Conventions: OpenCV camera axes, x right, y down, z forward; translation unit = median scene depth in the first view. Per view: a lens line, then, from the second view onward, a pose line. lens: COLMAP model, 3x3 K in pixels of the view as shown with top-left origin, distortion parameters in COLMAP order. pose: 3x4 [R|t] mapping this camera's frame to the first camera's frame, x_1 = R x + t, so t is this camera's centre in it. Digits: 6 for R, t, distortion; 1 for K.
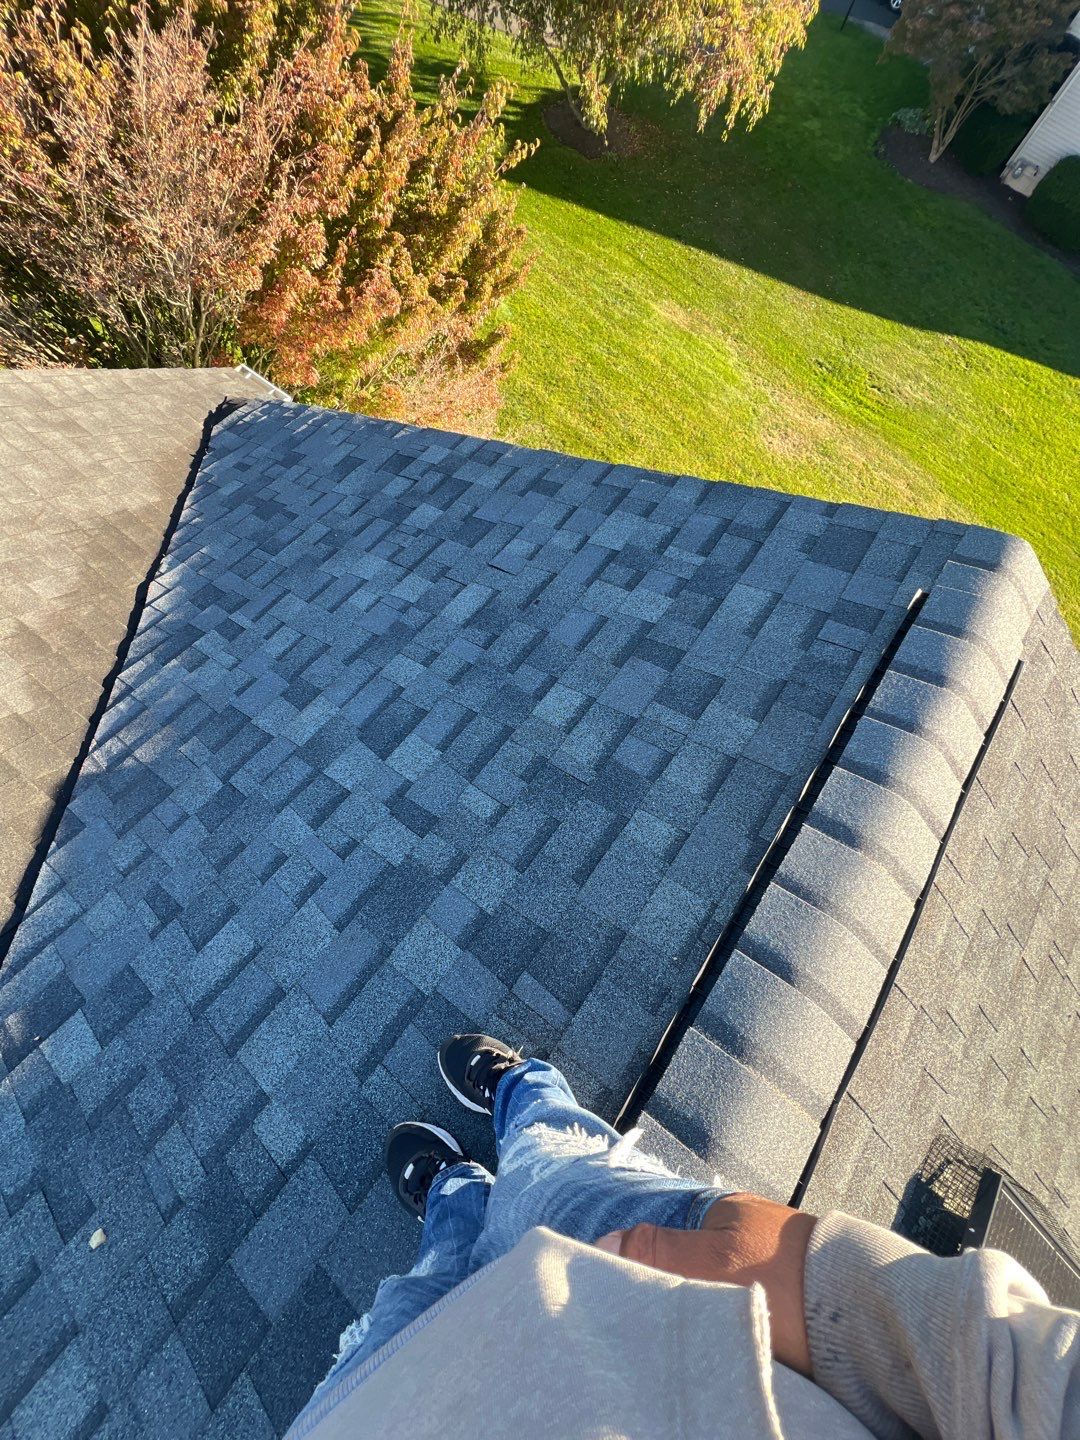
lens RADIAL K [[578.5, 0, 543.0], [0, 578.5, 721.4], [0, 0, 1]] dist [0.001589, -0.000573]
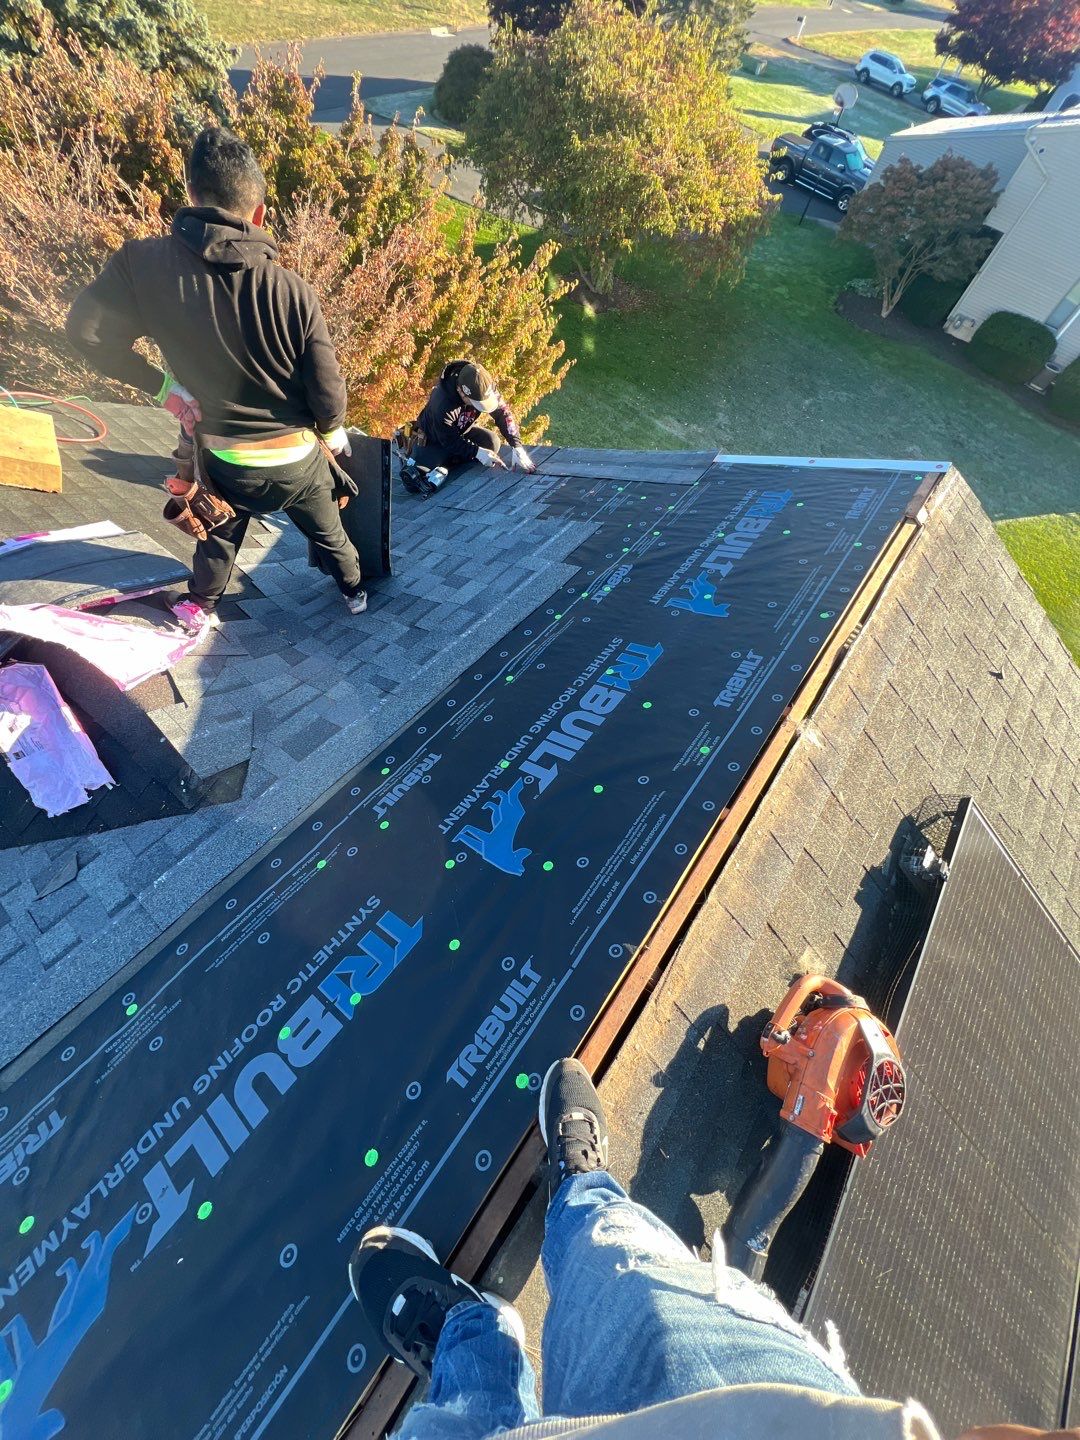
lens RADIAL K [[578.5, 0, 541.7], [0, 578.5, 718.1], [0, 0, 1]] dist [0.001589, -0.000573]
pose [[0.999974, 0.004469, -0.005696, -0.097328], [-0.005378, 0.985214, -0.171243, 0.250602], [0.004846, 0.171269, 0.985212, -0.157888]]
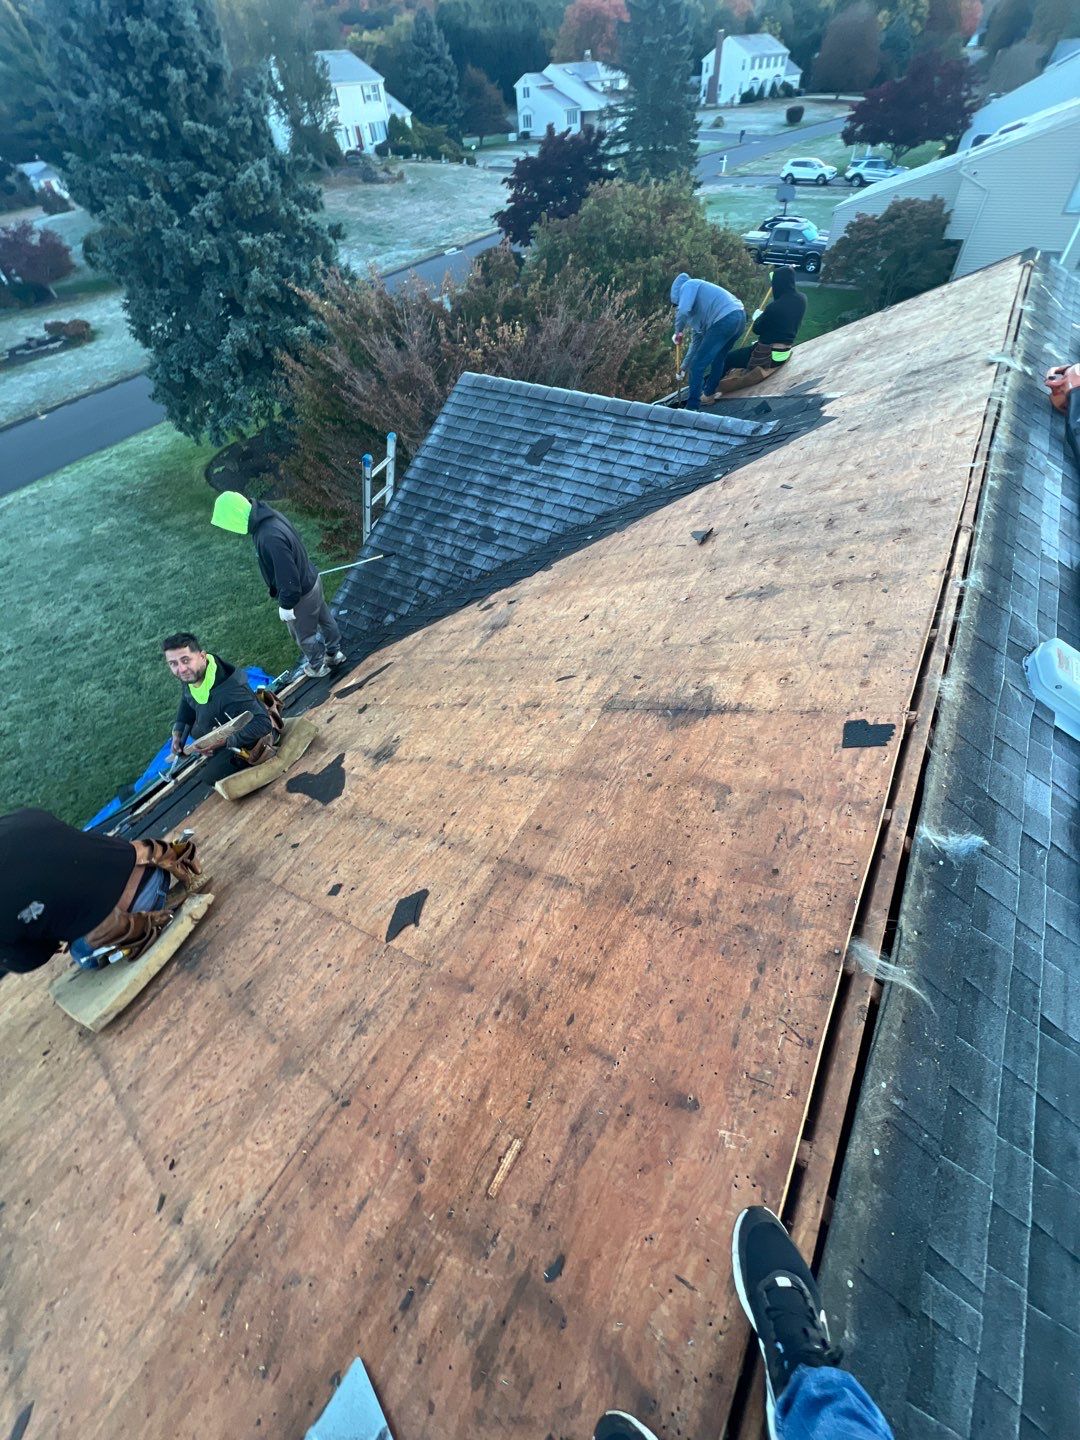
lens RADIAL K [[578.5, 0, 544.2], [0, 578.5, 716.2], [0, 0, 1]] dist [0.001589, -0.000573]
pose [[0.970668, -0.218576, -0.100144, -0.775701], [0.171799, 0.921962, -0.347089, 1.037877], [0.168195, 0.319704, 0.932470, -0.601945]]
